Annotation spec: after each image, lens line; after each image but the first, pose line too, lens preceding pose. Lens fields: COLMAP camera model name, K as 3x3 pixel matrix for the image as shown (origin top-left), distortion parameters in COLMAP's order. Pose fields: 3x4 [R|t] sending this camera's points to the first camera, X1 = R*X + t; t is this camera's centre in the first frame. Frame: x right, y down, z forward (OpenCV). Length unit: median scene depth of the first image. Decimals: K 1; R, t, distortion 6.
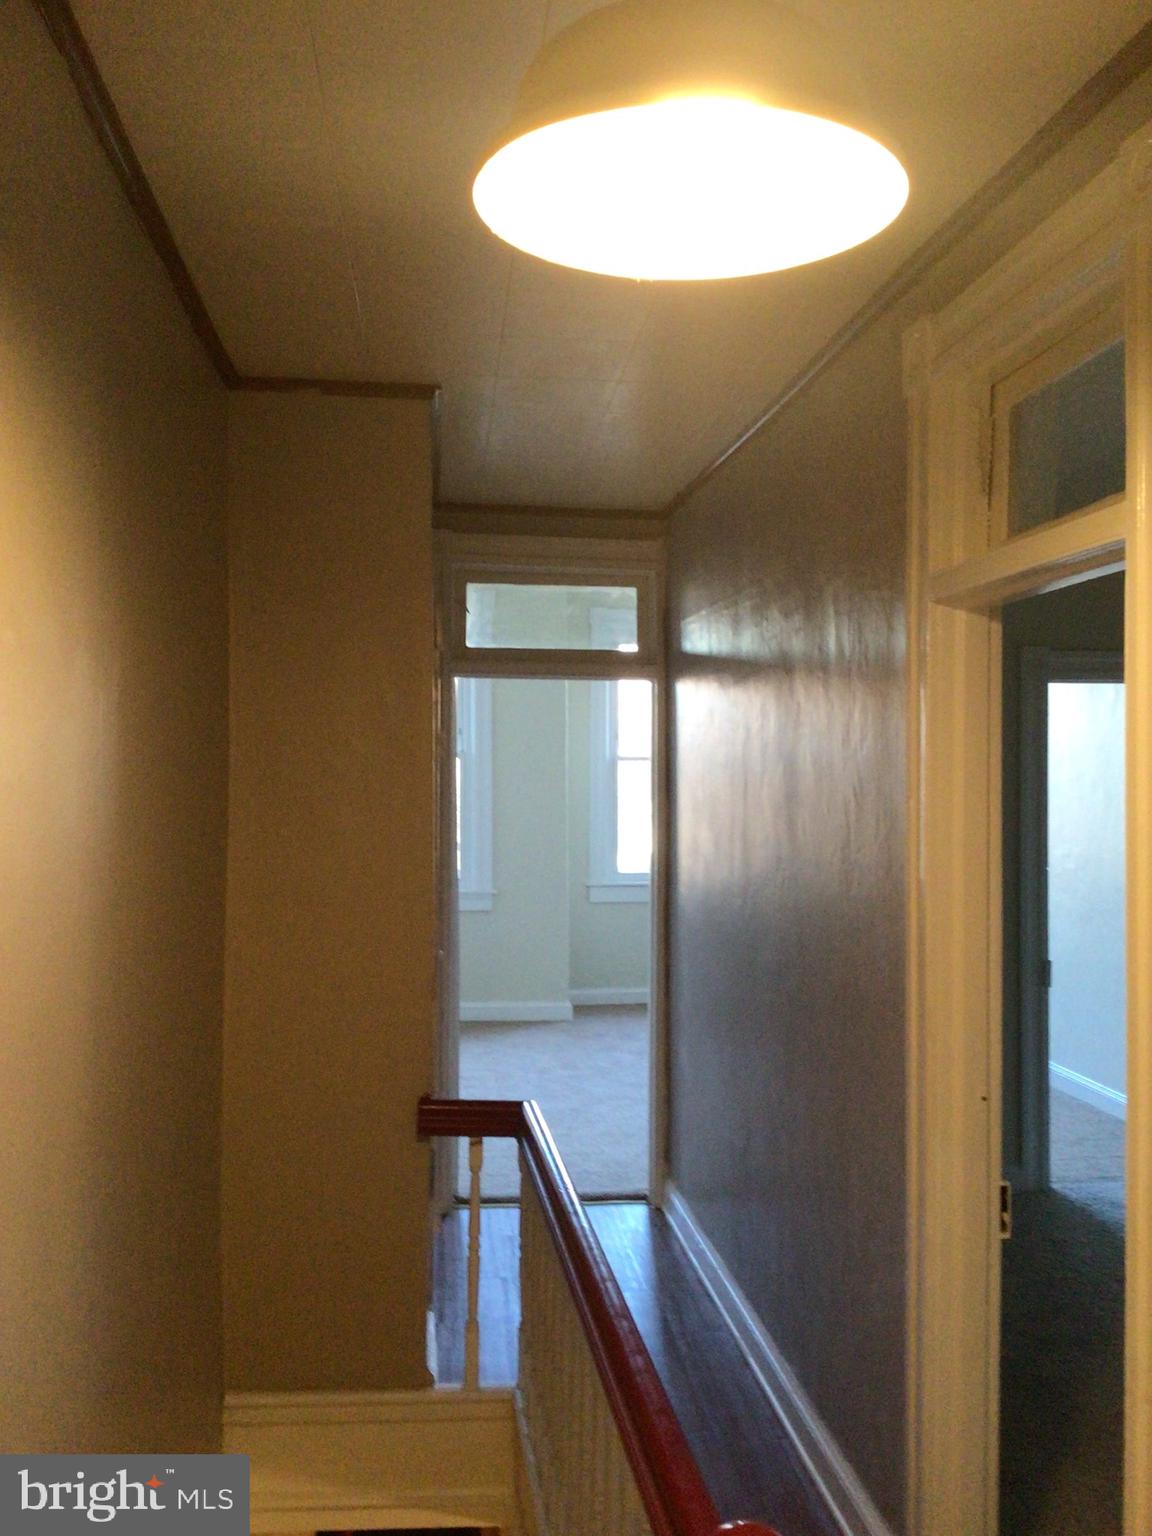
lens RADIAL K [[1382.4, 0, 546.2], [0, 1382.4, 751.1], [0, 0, 1]] dist [0.109926, -0.263479]
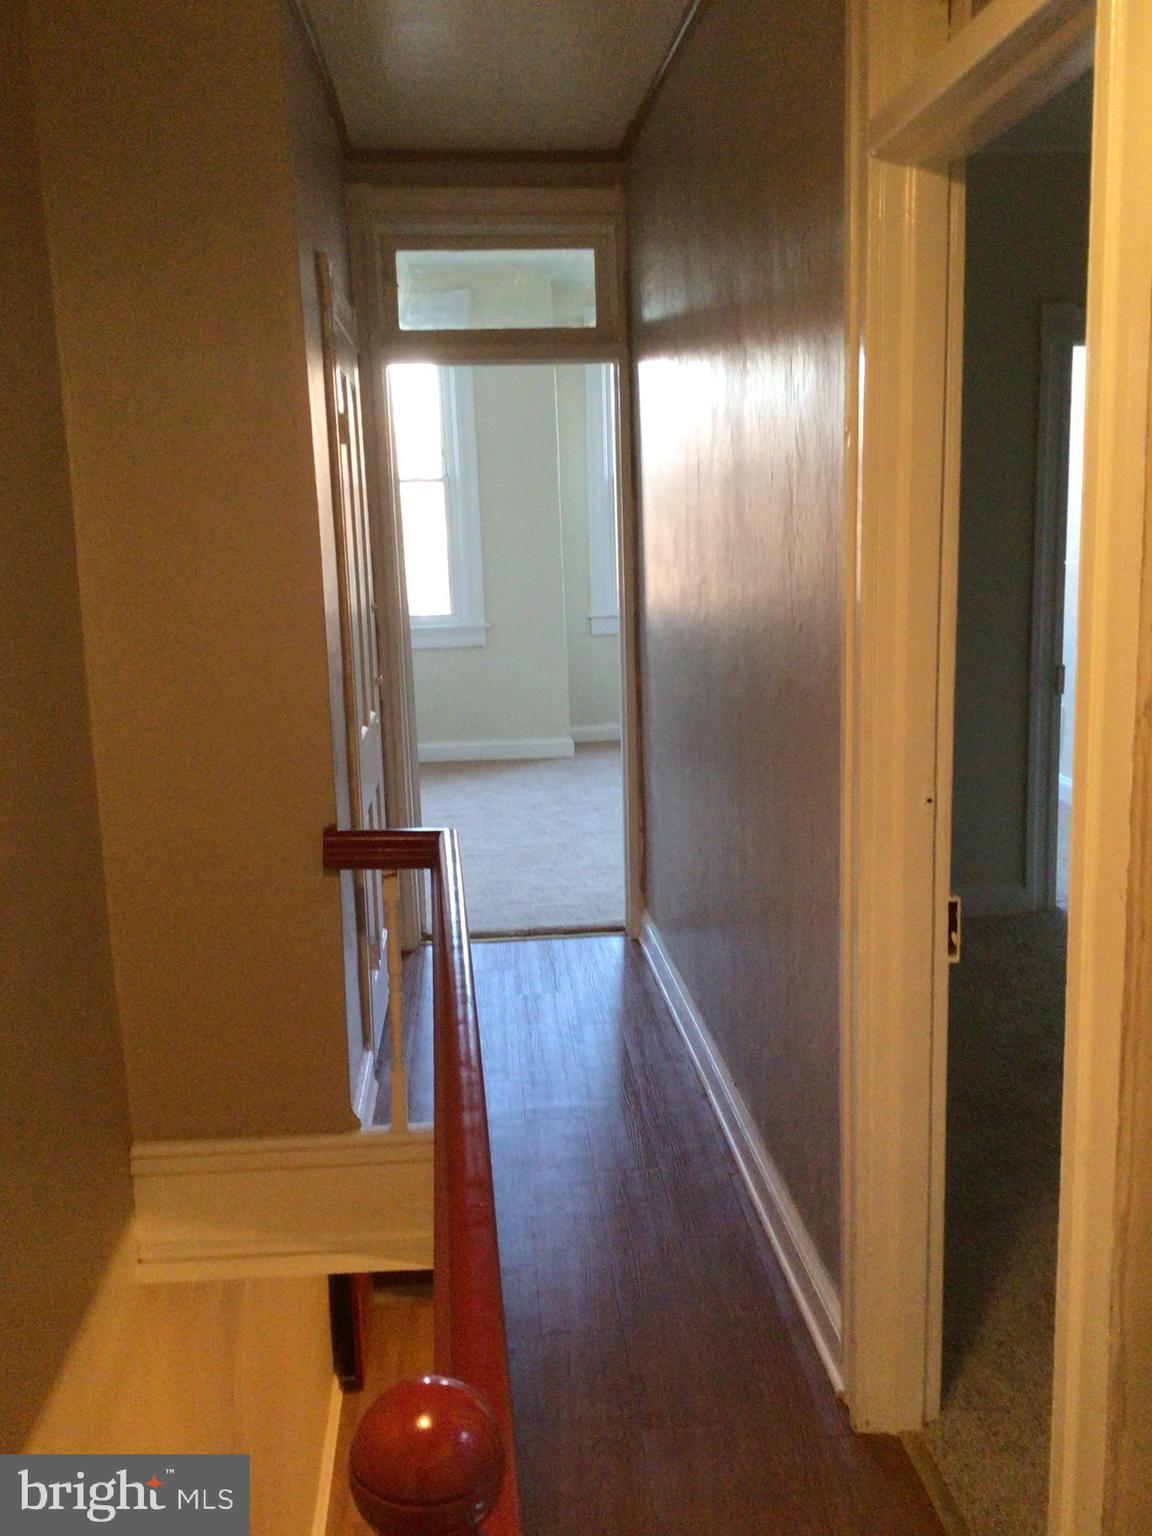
lens RADIAL K [[1352.1, 0, 576.0], [0, 1352.1, 768.0], [0, 0, 1]] dist [0.106590, -0.226535]
pose [[0.999149, -0.030591, -0.027678, 0.084943], [0.035228, 0.981817, 0.186531, 0.048345], [0.021469, -0.187348, 0.982059, 0.140213]]
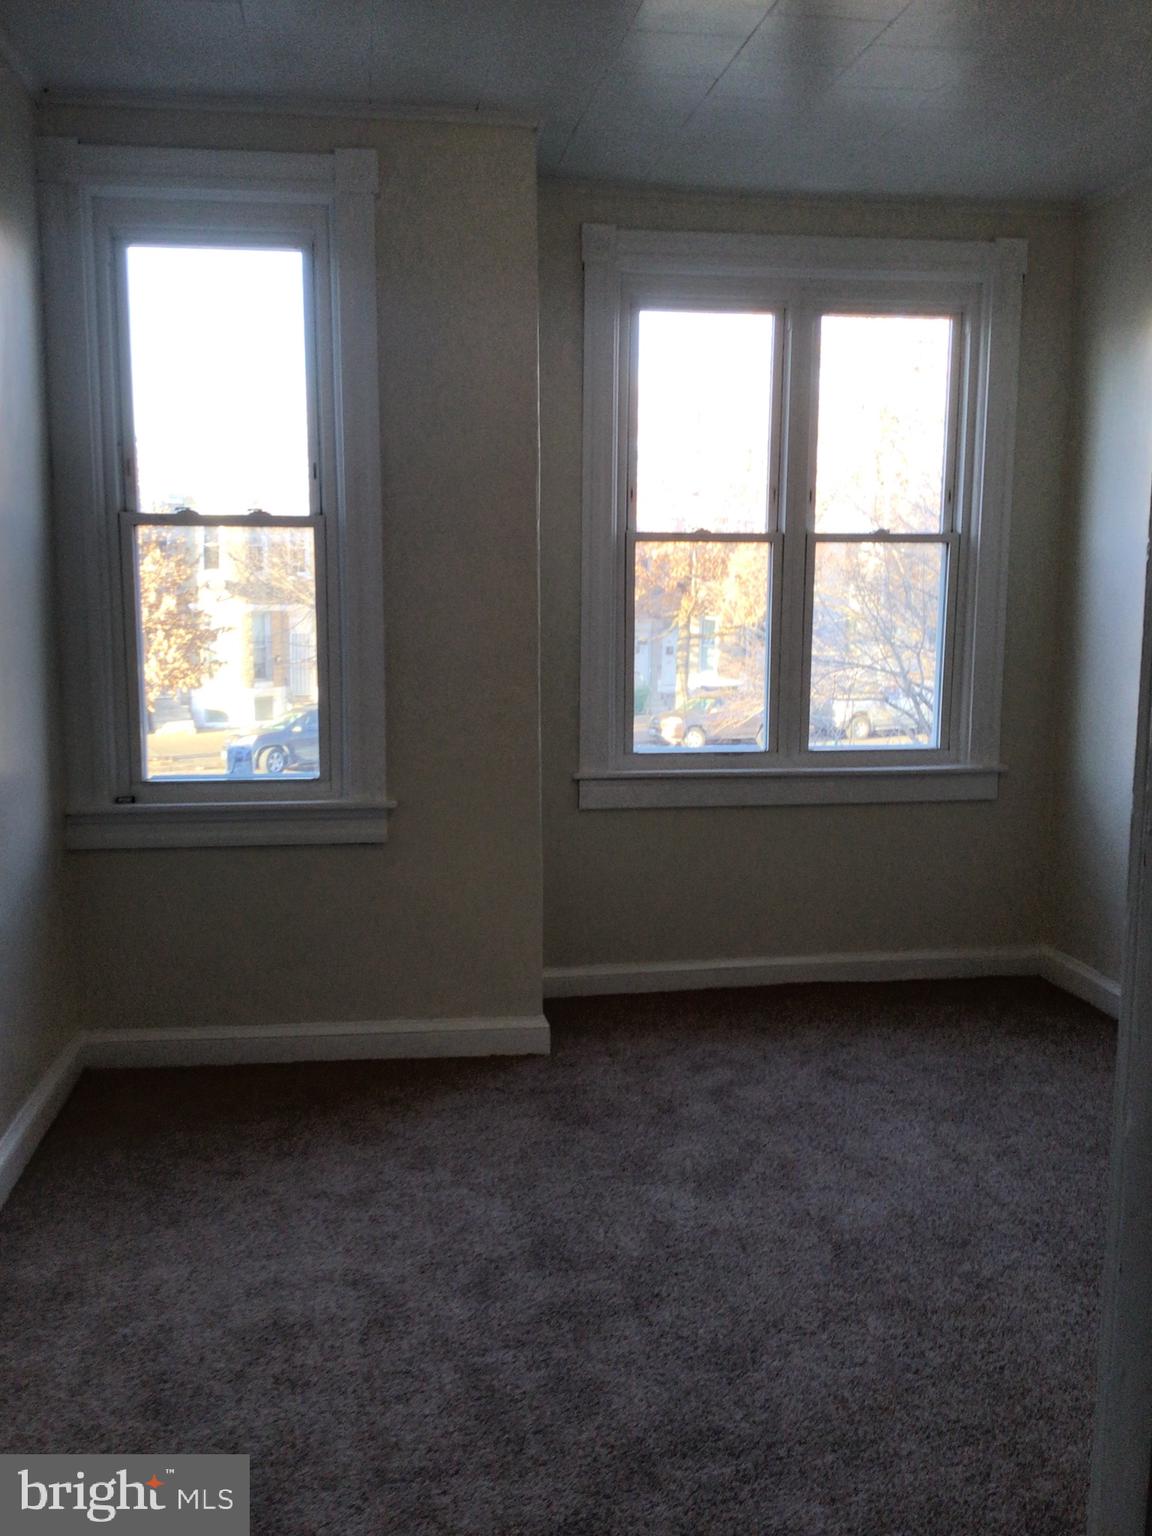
lens RADIAL K [[1382.4, 0, 546.2], [0, 1382.4, 751.1], [0, 0, 1]] dist [0.109926, -0.263479]
pose [[0.999659, -0.004797, 0.025686, 0.009285], [0.001671, 0.992729, 0.120357, 0.045153], [-0.026077, -0.120273, 0.992398, 0.951945]]
